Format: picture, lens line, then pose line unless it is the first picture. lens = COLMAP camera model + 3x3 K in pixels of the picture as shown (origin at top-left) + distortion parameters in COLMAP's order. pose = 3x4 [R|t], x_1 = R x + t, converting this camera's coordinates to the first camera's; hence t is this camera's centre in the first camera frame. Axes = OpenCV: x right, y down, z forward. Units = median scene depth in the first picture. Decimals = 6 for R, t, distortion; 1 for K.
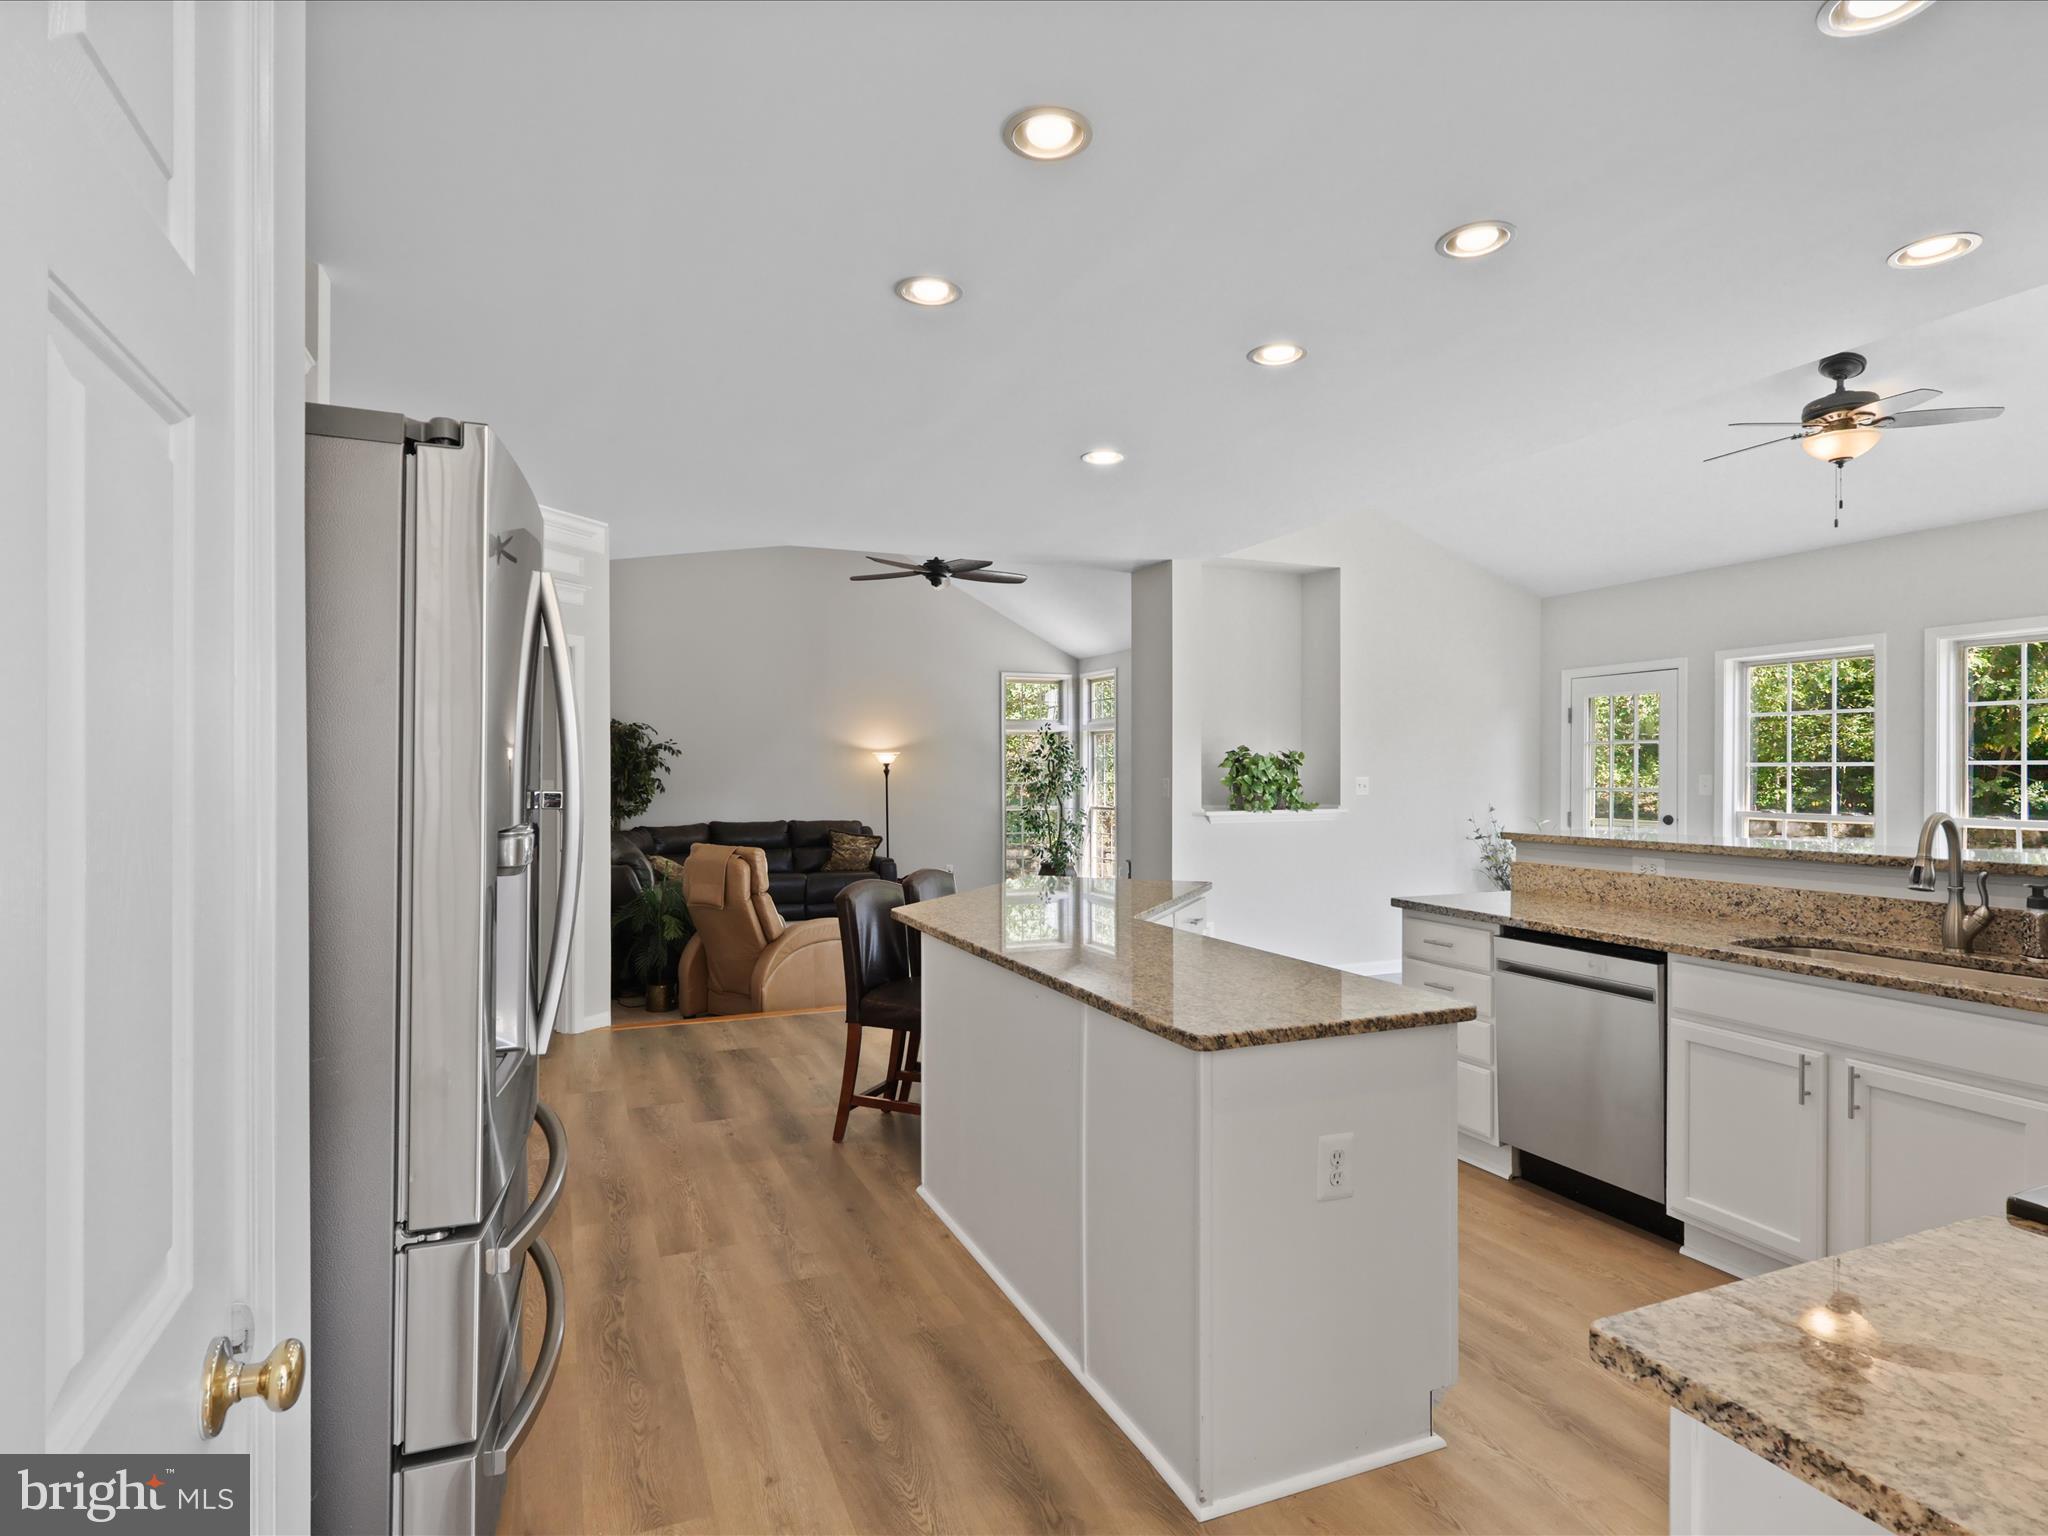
lens RADIAL K [[1100.5, 0, 1024.0], [0, 1100.5, 768.0], [0, 0, 1]] dist [0.000543, -0.000463]
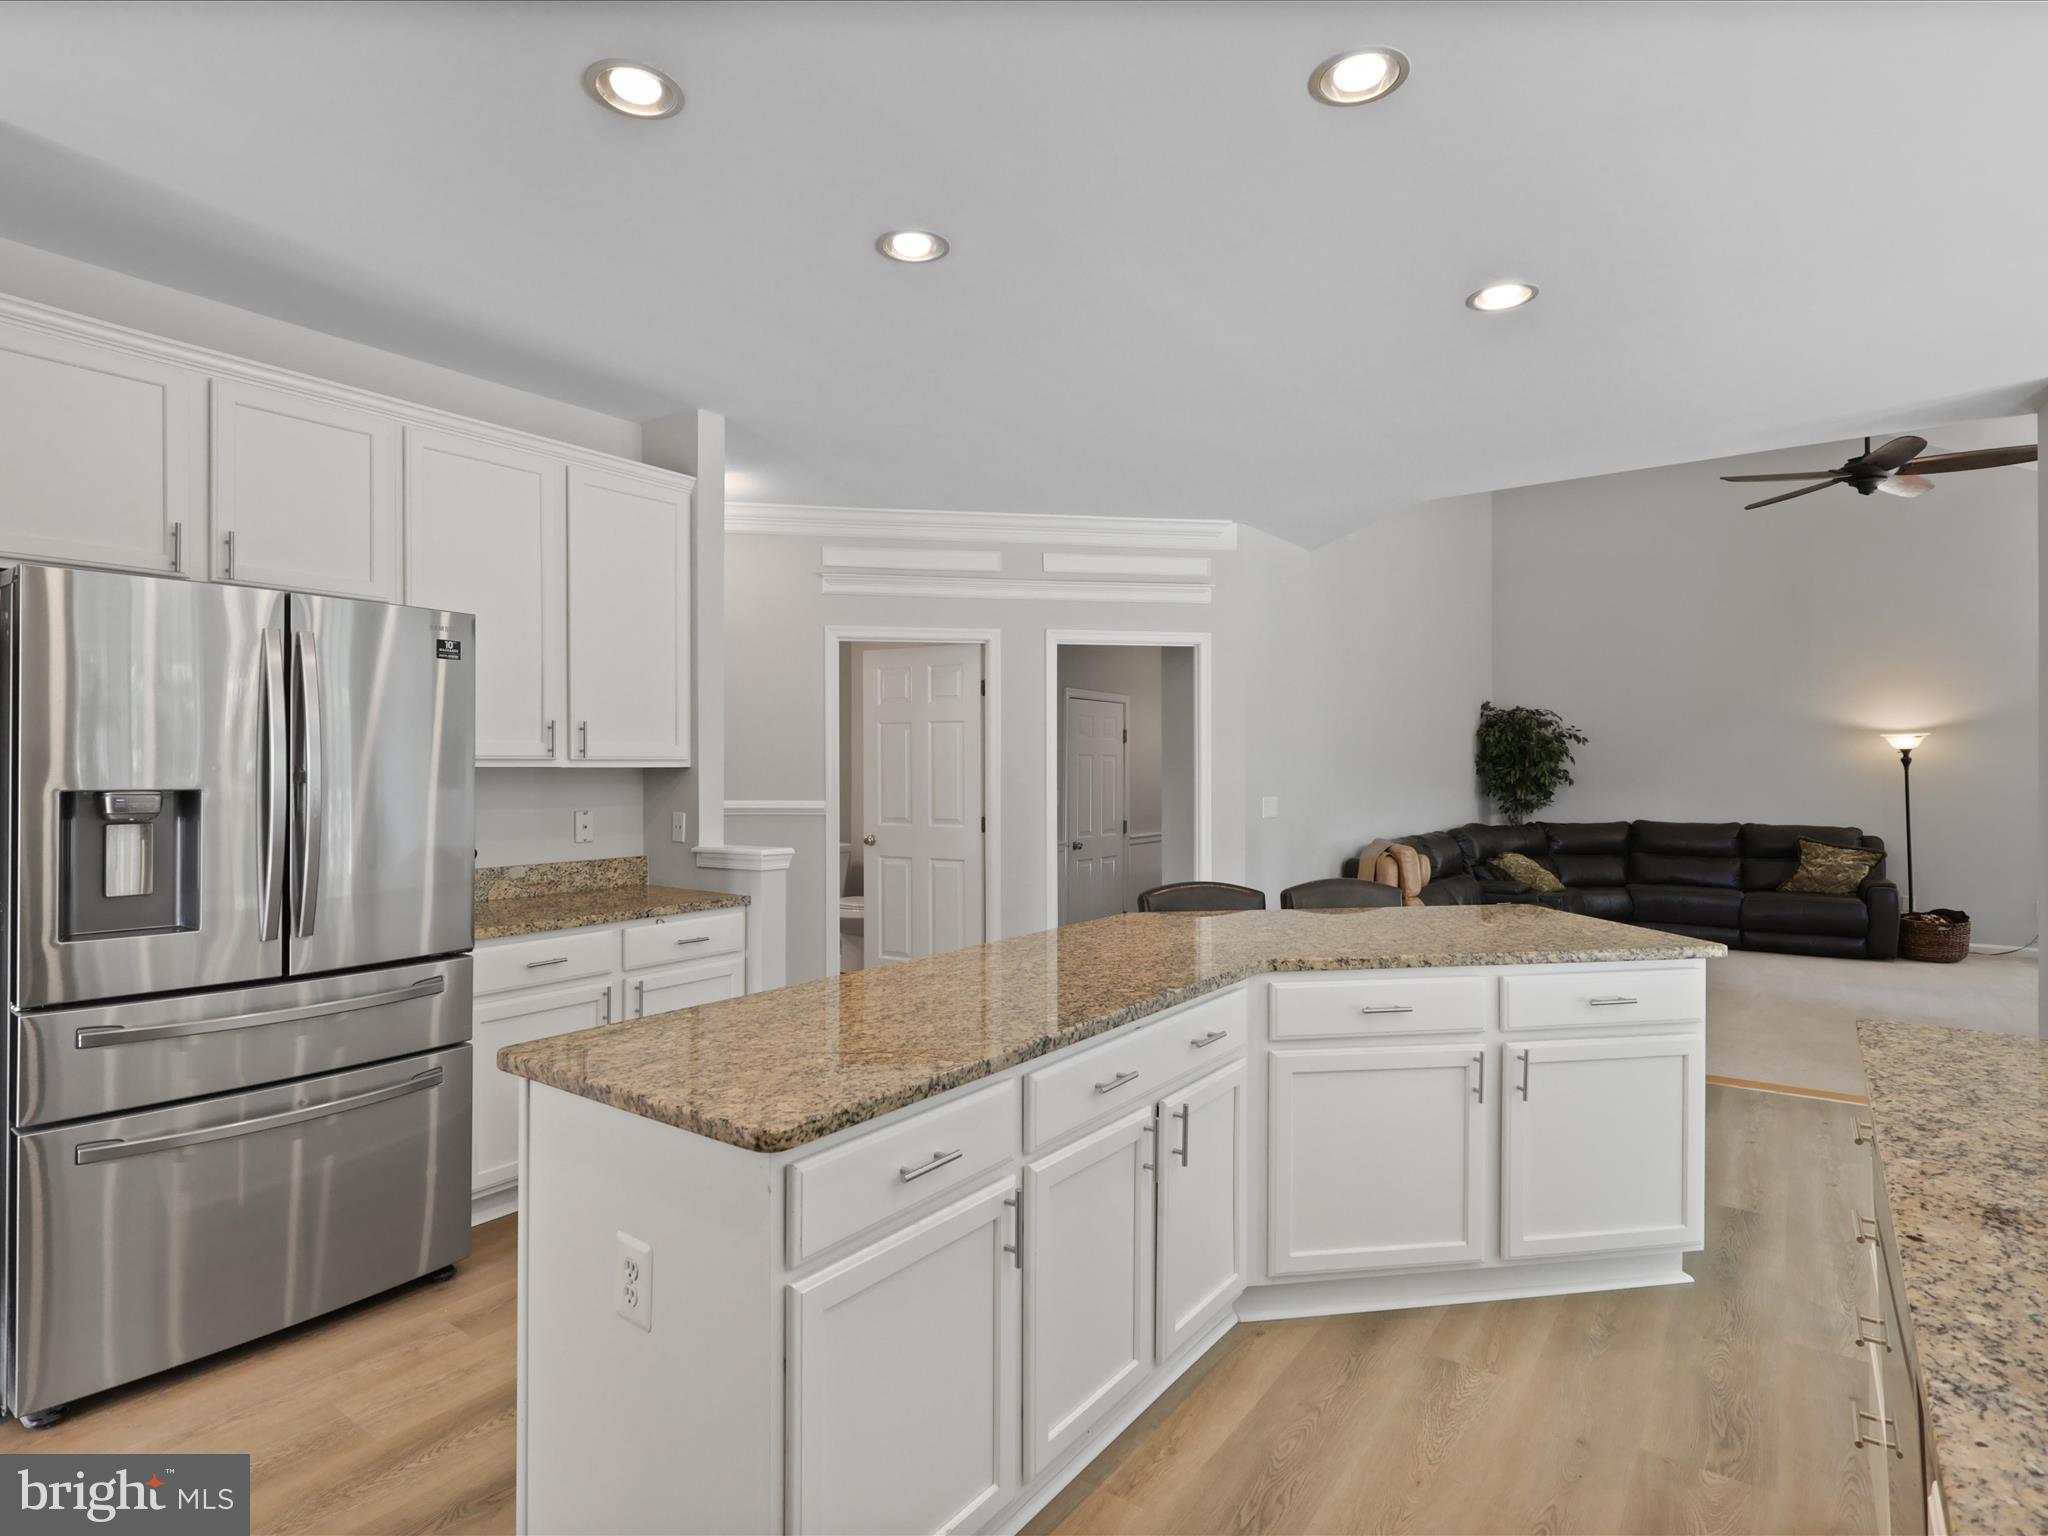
lens RADIAL K [[1084.9, 0, 1022.0], [0, 1084.9, 773.4], [0, 0, 1]] dist [-0.002998, -0.000810]
pose [[0.515134, 0.006381, -0.857086, 0.190100], [0.003735, 0.999946, 0.009689, 0.002427], [0.857102, -0.008193, 0.515082, 0.155015]]
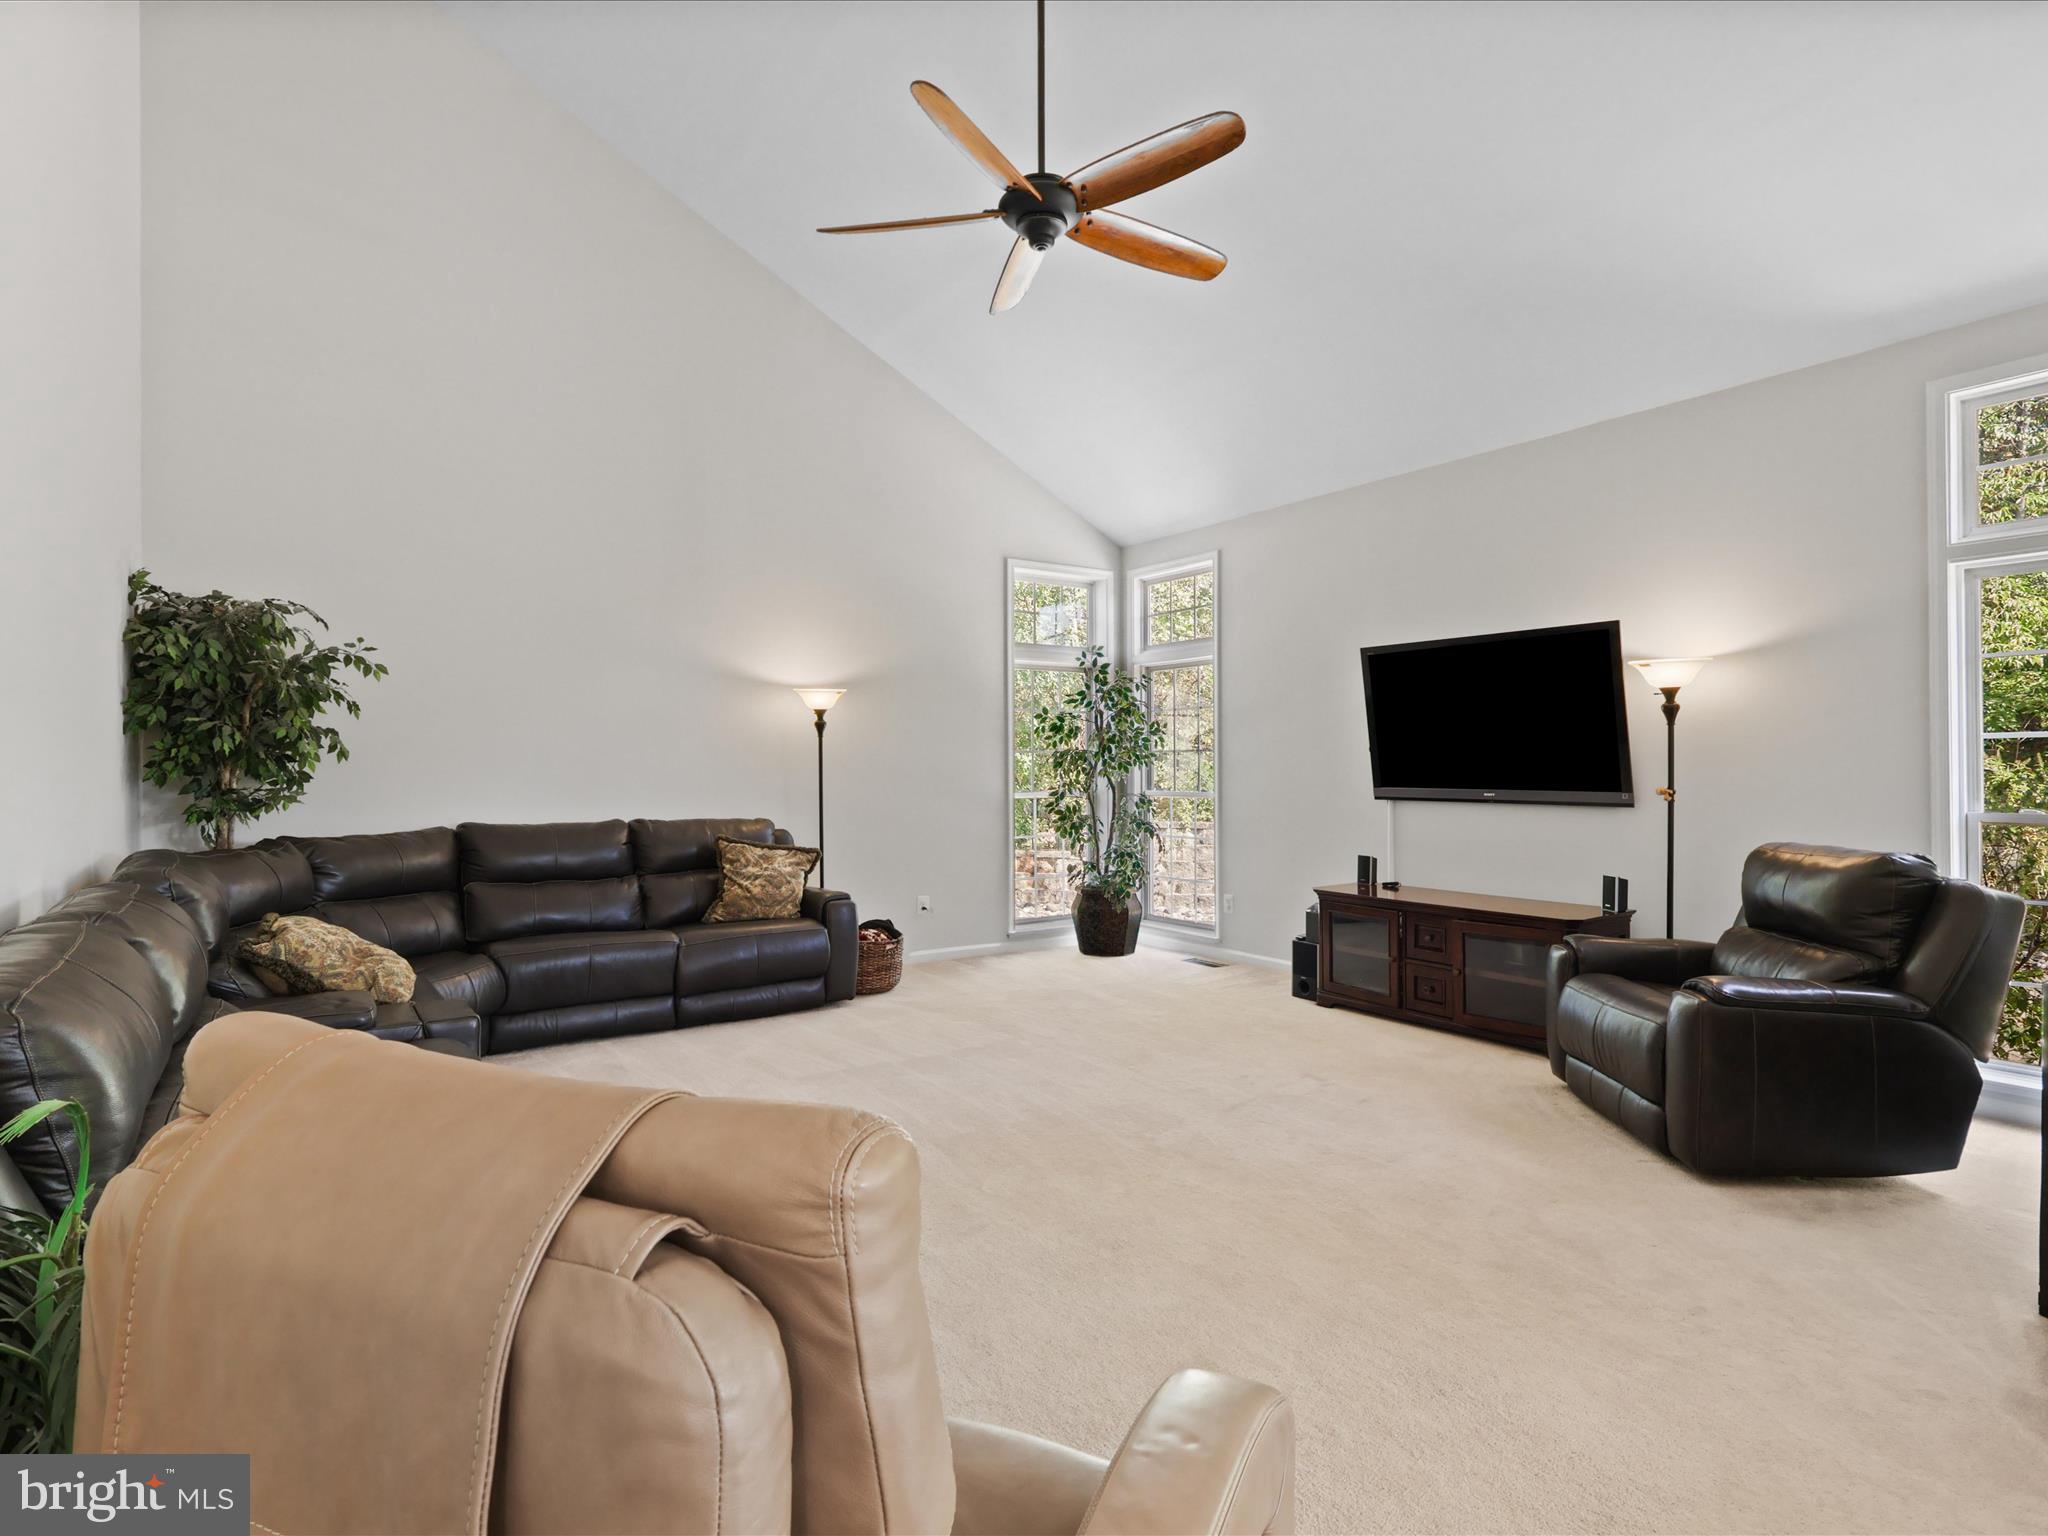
lens RADIAL K [[1078.9, 0, 1024.0], [0, 1078.9, 768.0], [0, 0, 1]] dist [-0.000398, 0.001520]
pose [[0.982044, -0.001092, 0.188647, -0.132770], [0.000716, 0.999998, 0.002064, 0.023811], [-0.188649, -0.001892, 0.982043, 0.494463]]
